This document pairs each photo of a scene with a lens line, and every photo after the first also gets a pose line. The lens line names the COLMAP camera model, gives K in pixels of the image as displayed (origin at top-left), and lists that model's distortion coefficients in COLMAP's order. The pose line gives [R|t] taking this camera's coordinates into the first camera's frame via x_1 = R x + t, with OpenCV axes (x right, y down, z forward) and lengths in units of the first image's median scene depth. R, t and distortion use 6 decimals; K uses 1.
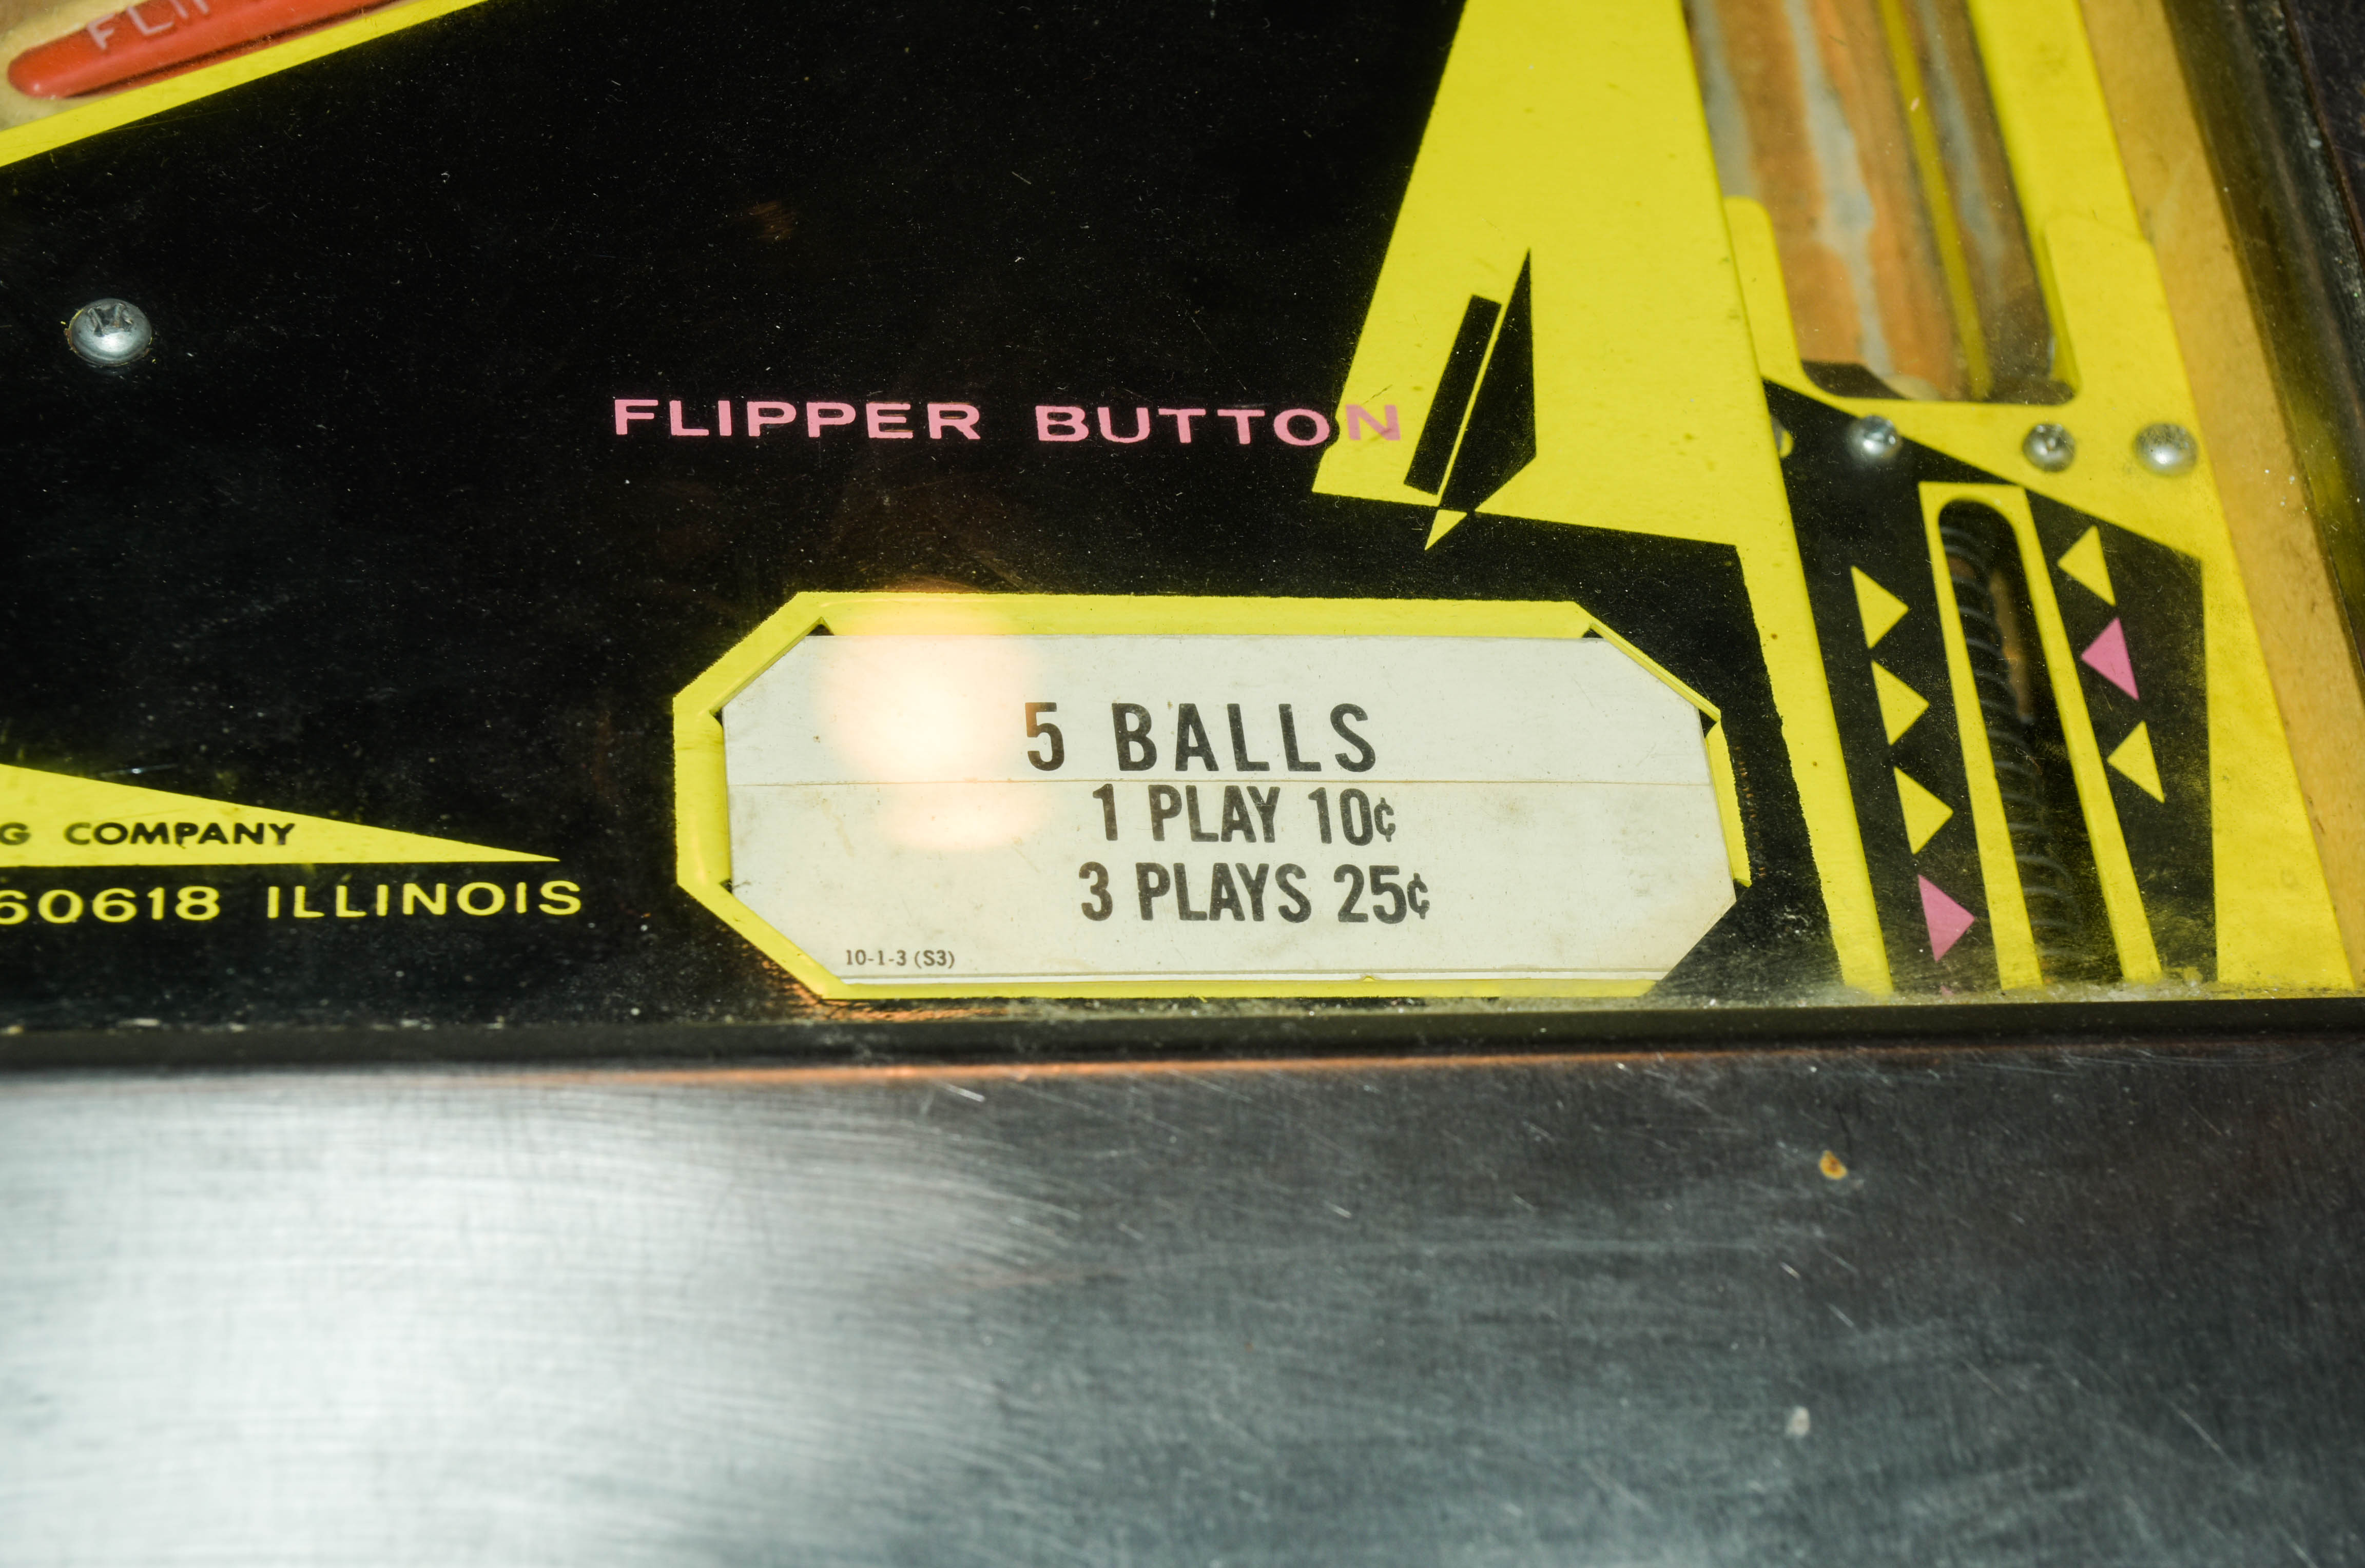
lens RADIAL K [[4187.7, 0, 1186.9], [0, 4187.7, 778.9], [0, 0, 1]] dist [-0.027584, 0.000000]
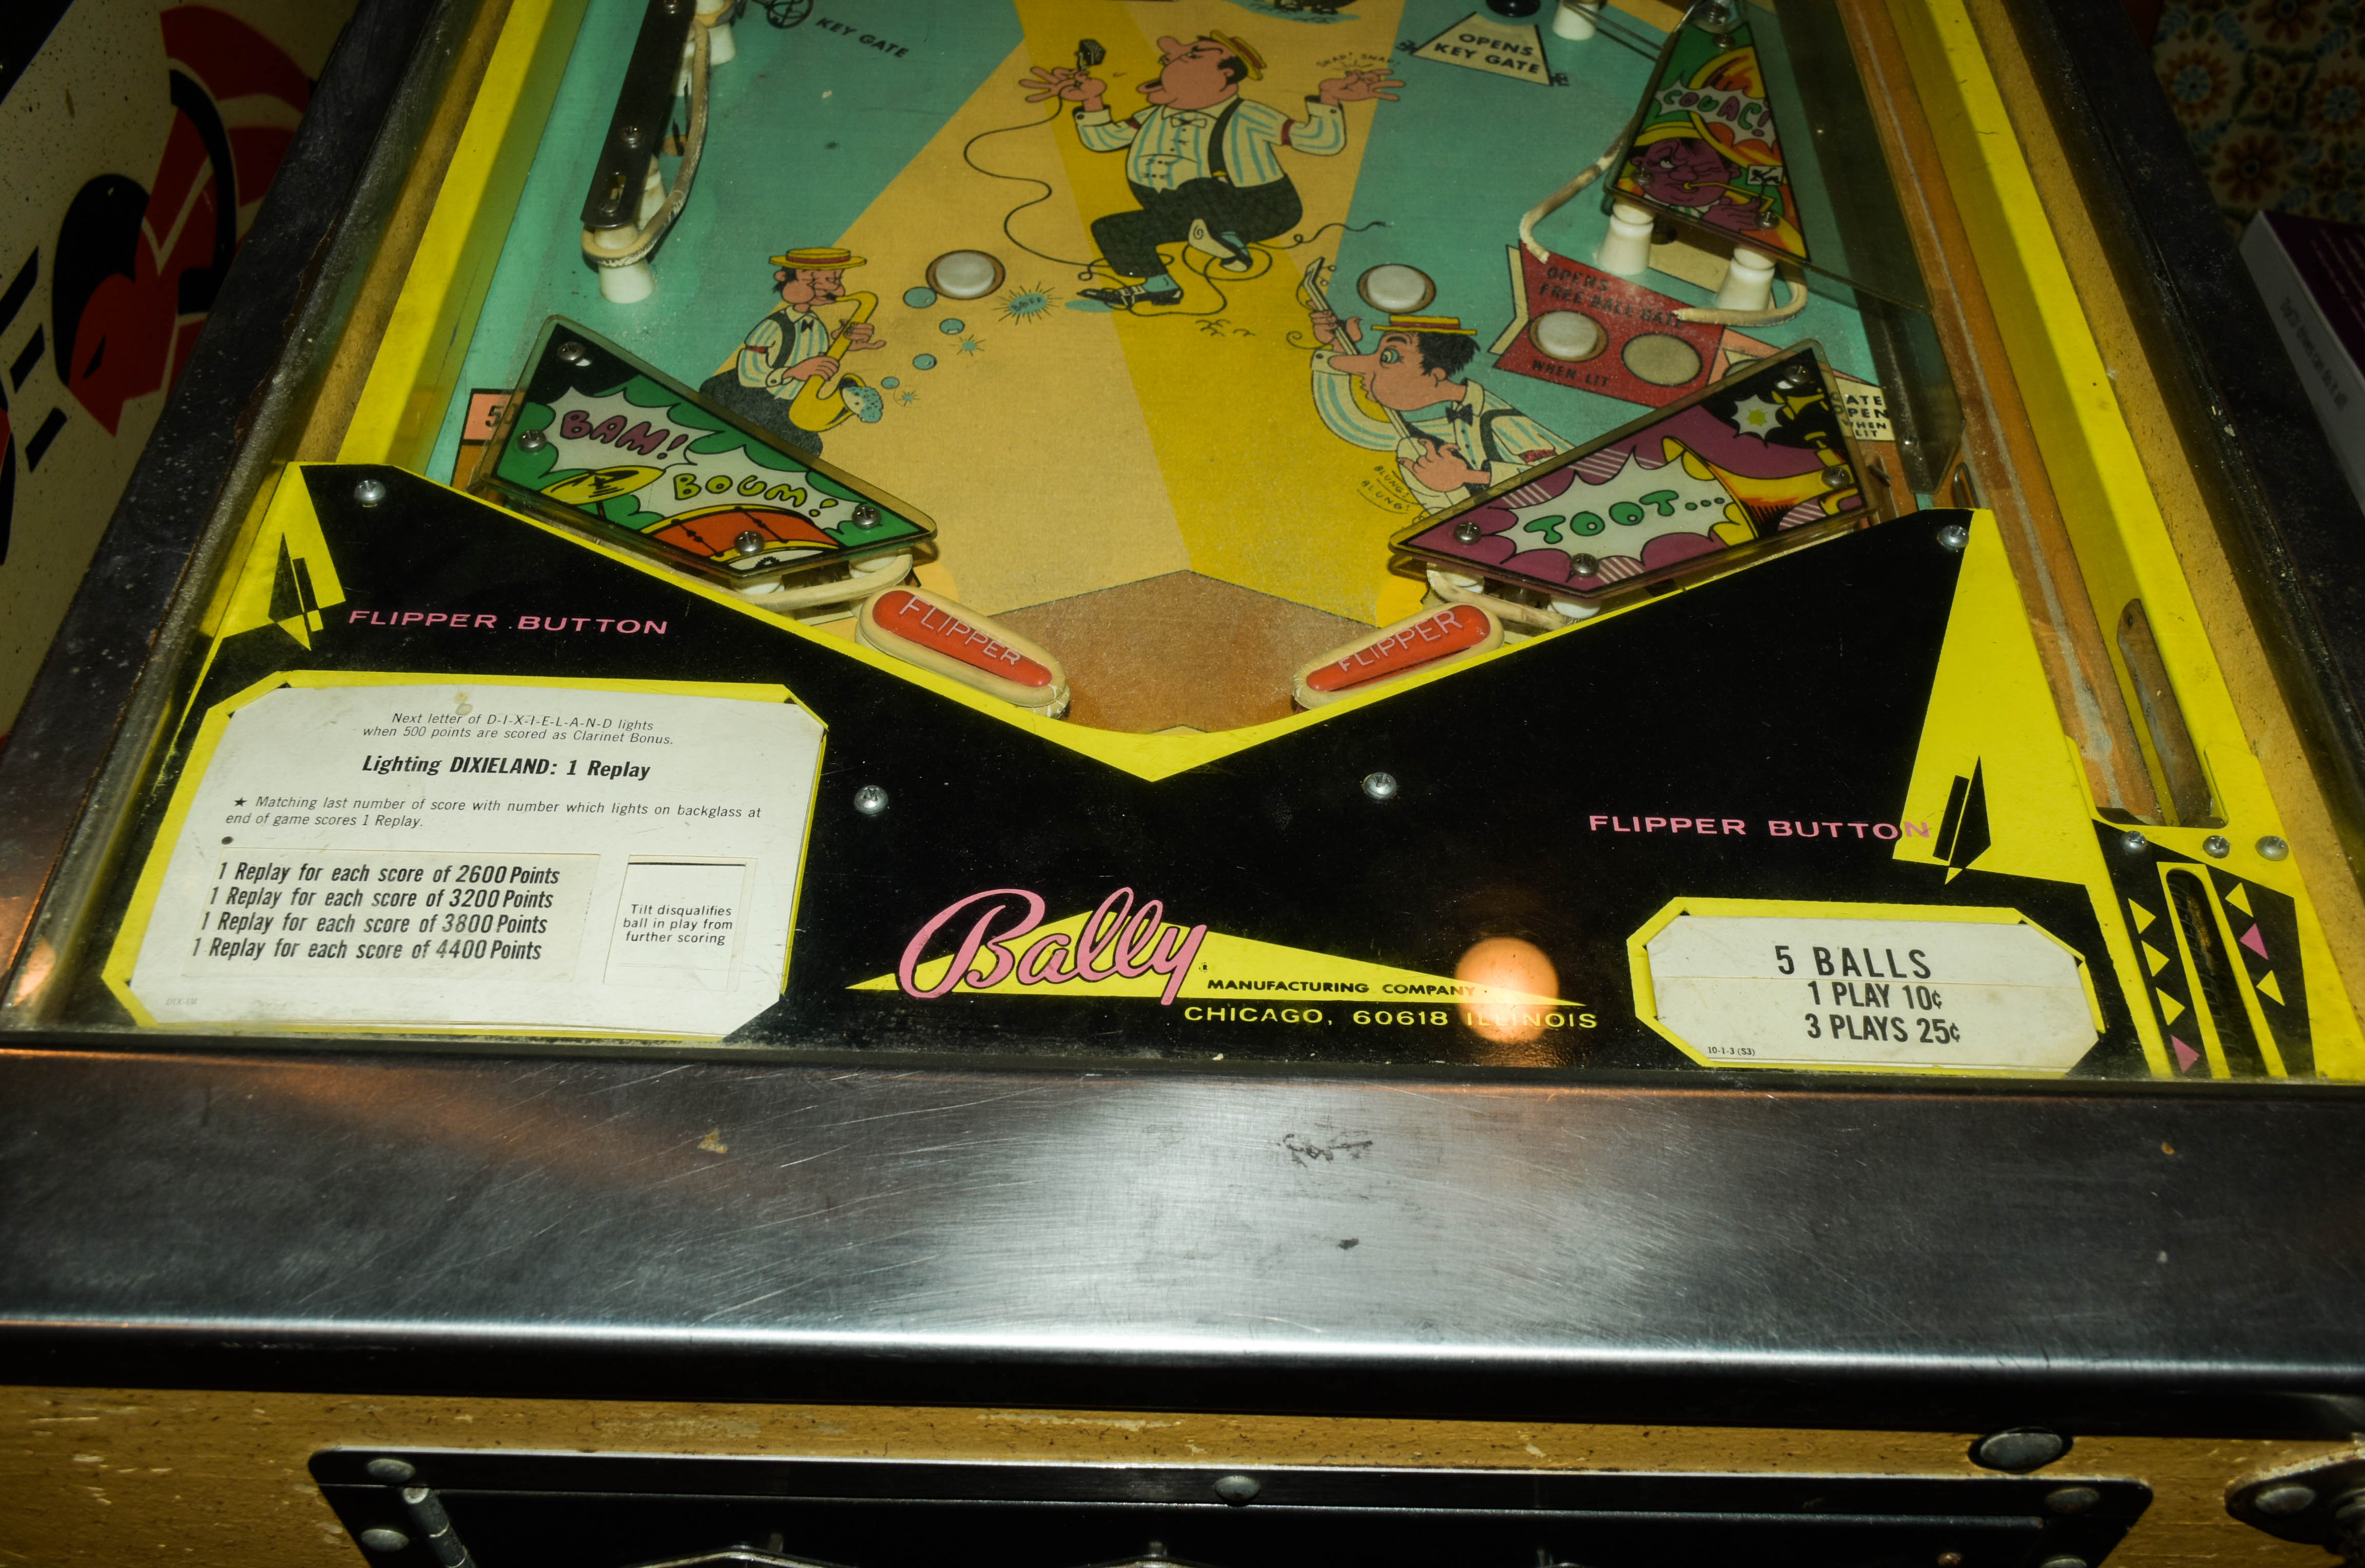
lens RADIAL K [[2118.6, 0, 1184.6], [0, 2118.6, 801.1], [0, 0, 1]] dist [-0.007727, -0.015247]
pose [[0.984001, 0.007107, -0.178022, -0.152585], [-0.027680, 0.993170, -0.113350, 0.044498], [0.176001, 0.116464, 0.977476, -0.220167]]
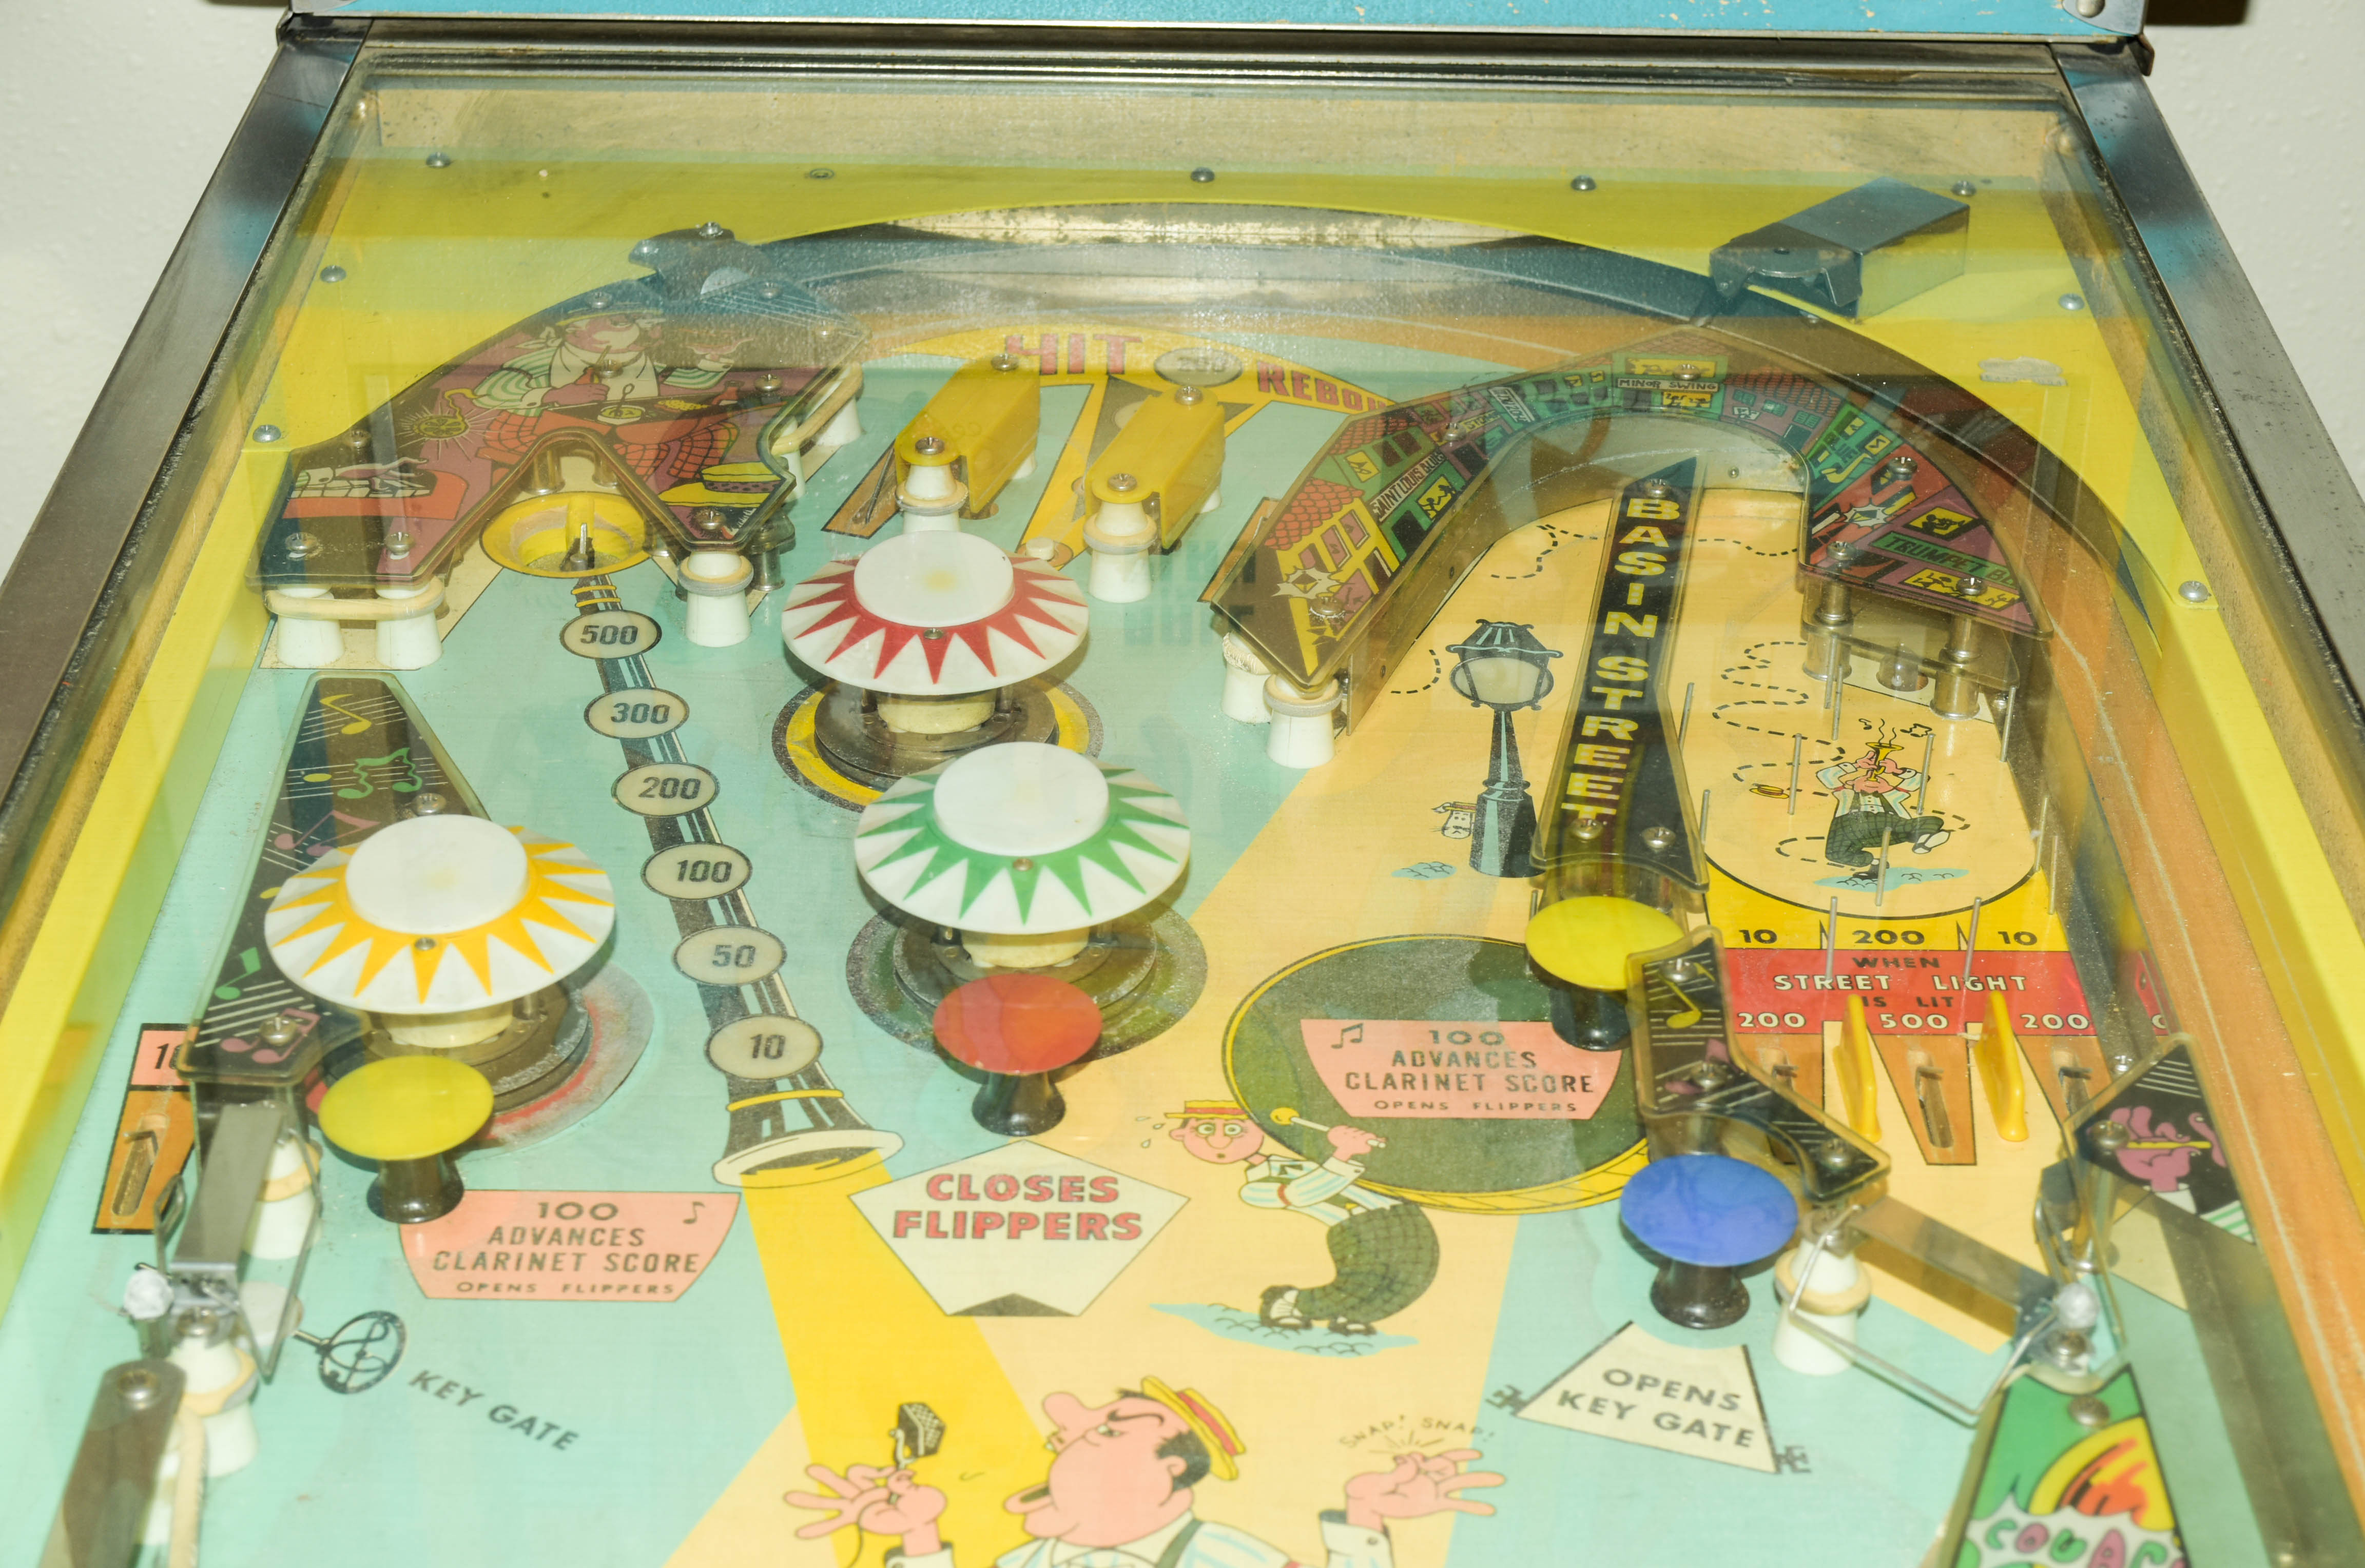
lens RADIAL K [[4187.7, 0, 1186.5], [0, 4187.7, 822.2], [0, 0, 1]] dist [-0.027584, 0.000000]
pose [[0.983796, -0.076624, -0.162092, -0.100445], [-0.003640, 0.895354, -0.445341, -0.204161], [0.179254, 0.438714, 0.880567, -0.342321]]
